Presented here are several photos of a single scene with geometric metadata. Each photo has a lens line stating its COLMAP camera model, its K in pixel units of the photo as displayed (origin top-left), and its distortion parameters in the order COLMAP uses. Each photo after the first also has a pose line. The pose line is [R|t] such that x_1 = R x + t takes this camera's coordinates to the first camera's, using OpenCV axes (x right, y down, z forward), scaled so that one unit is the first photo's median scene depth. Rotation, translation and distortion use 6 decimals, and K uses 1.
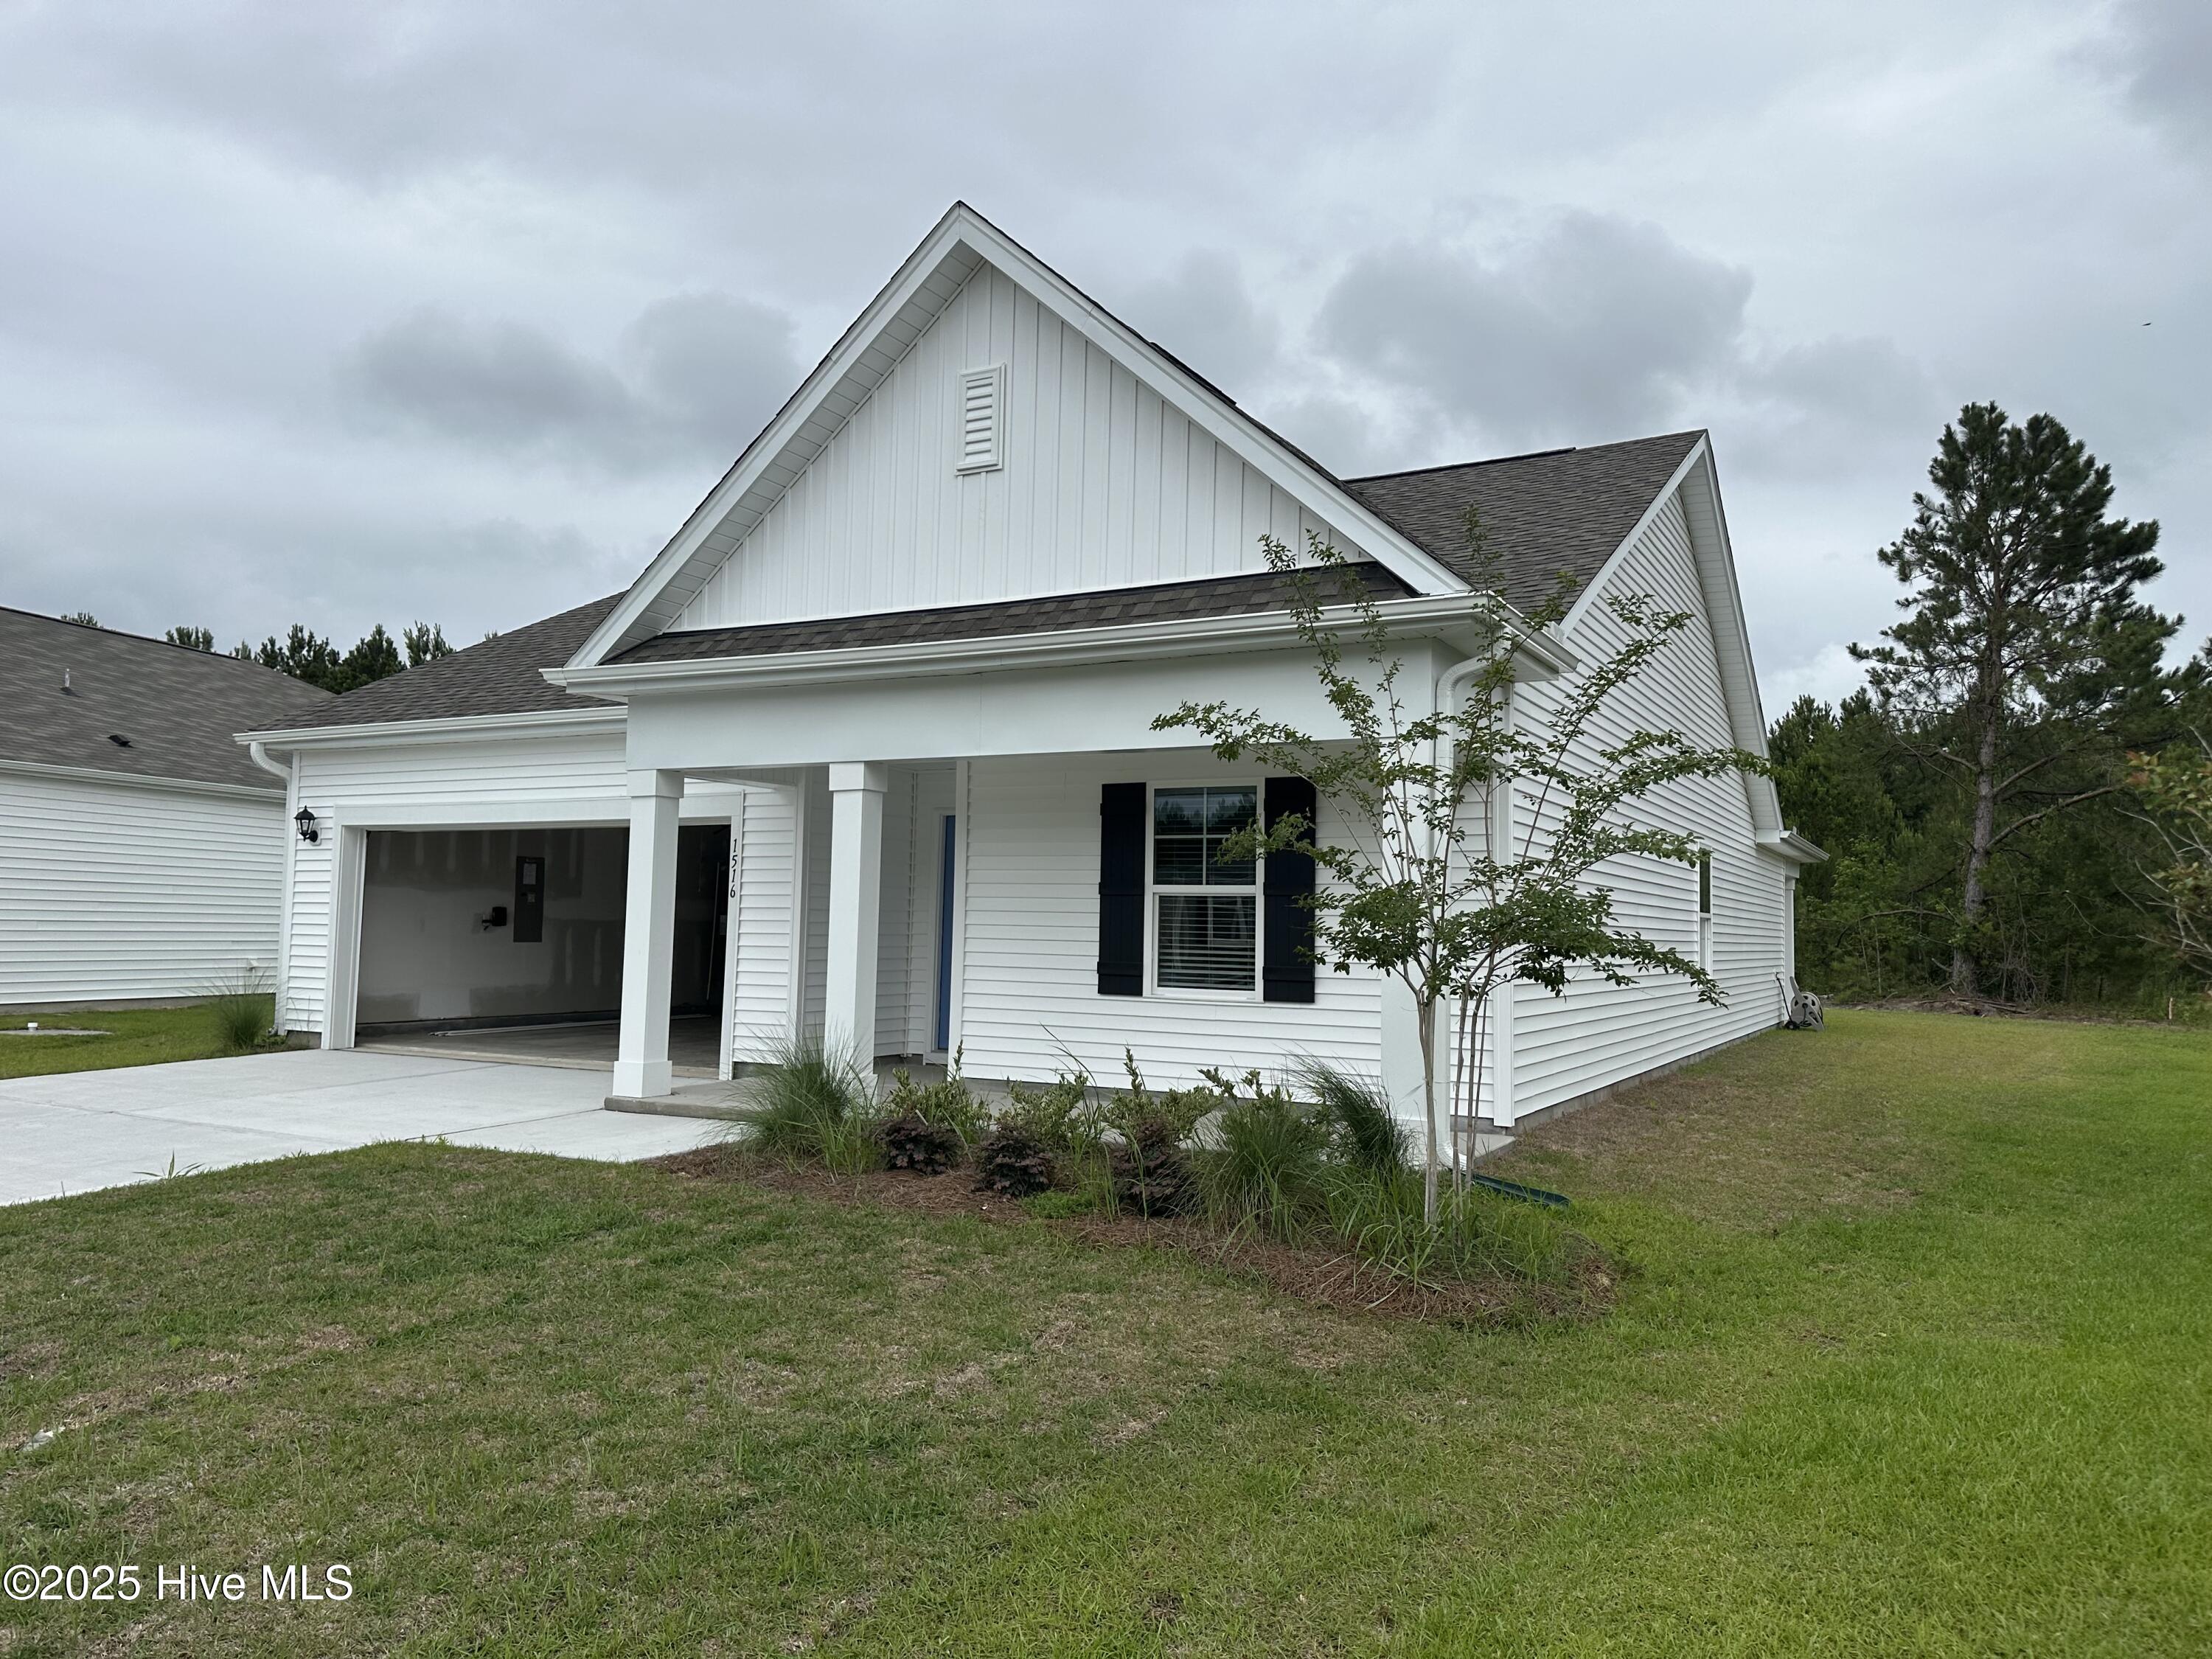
lens RADIAL K [[1534.7, 0, 1121.7], [0, 1534.7, 822.2], [0, 0, 1]] dist [-0.018663, -0.012174]
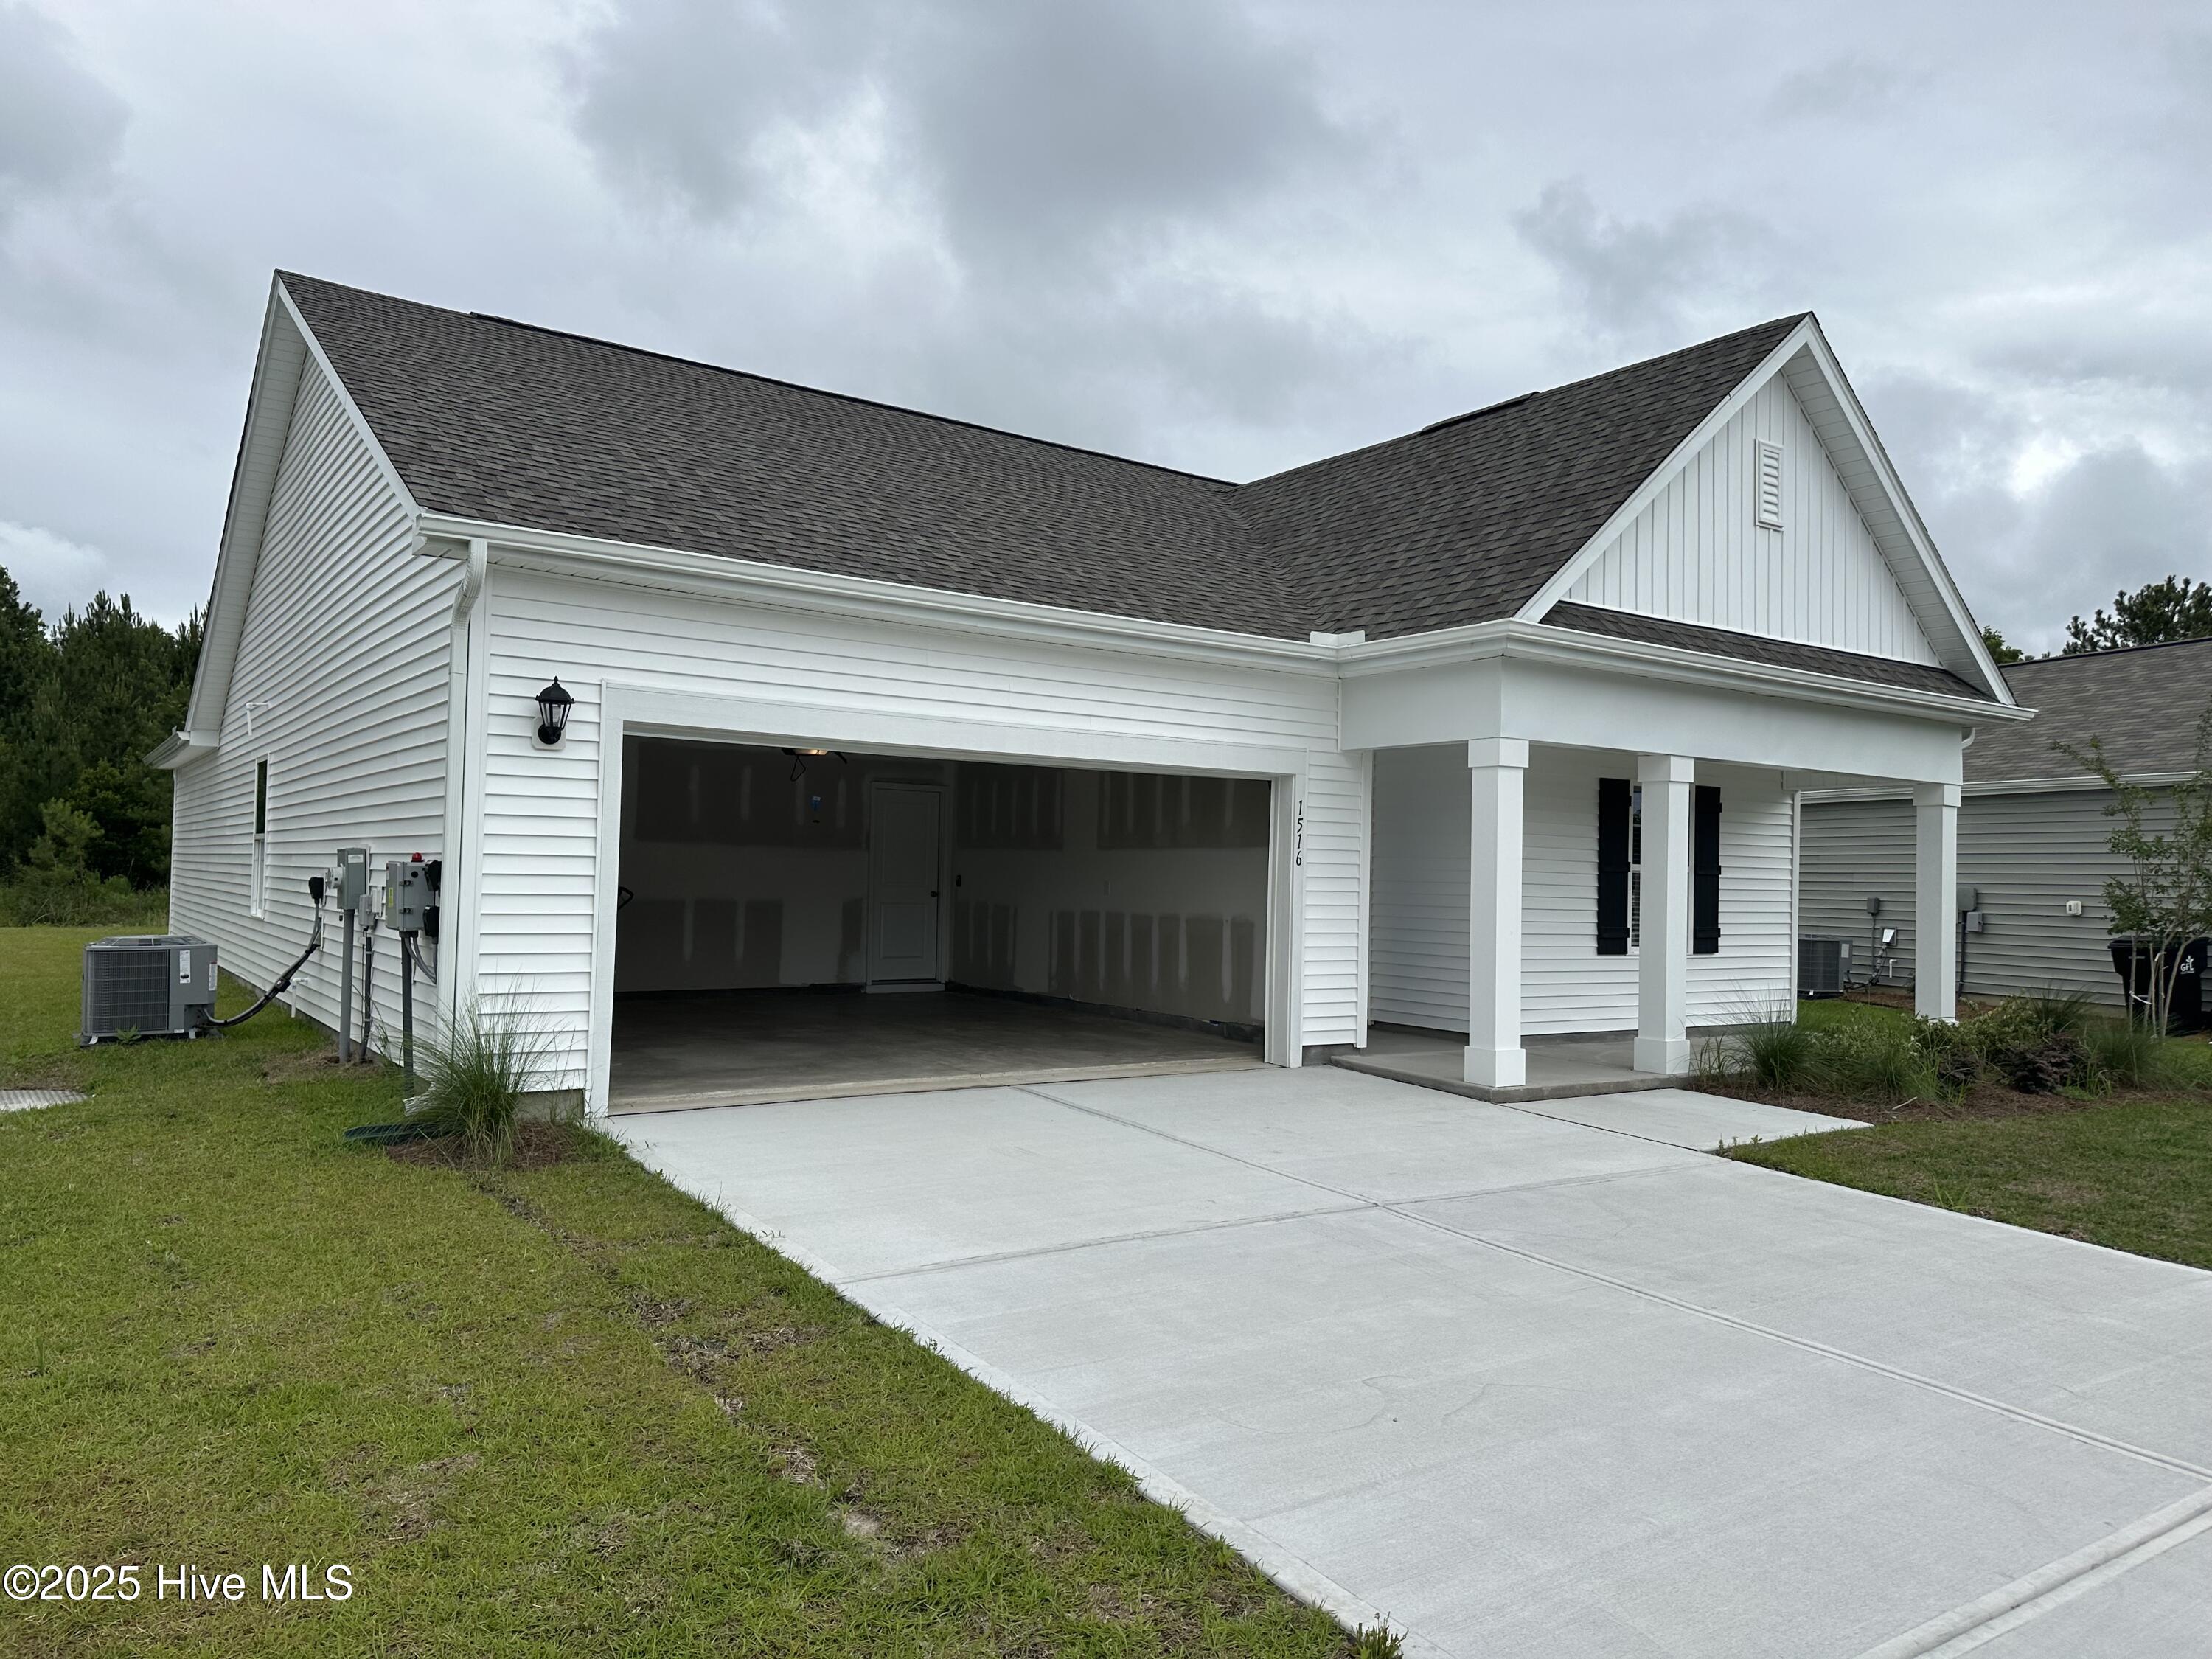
lens RADIAL K [[1534.7, 0, 1112.1], [0, 1534.7, 839.0], [0, 0, 1]] dist [-0.018663, -0.012174]
pose [[0.454298, 0.015889, 0.890708, -1.097296], [-0.075586, 0.996923, 0.020768, 0.023143], [-0.887637, -0.076760, 0.454101, 0.706892]]
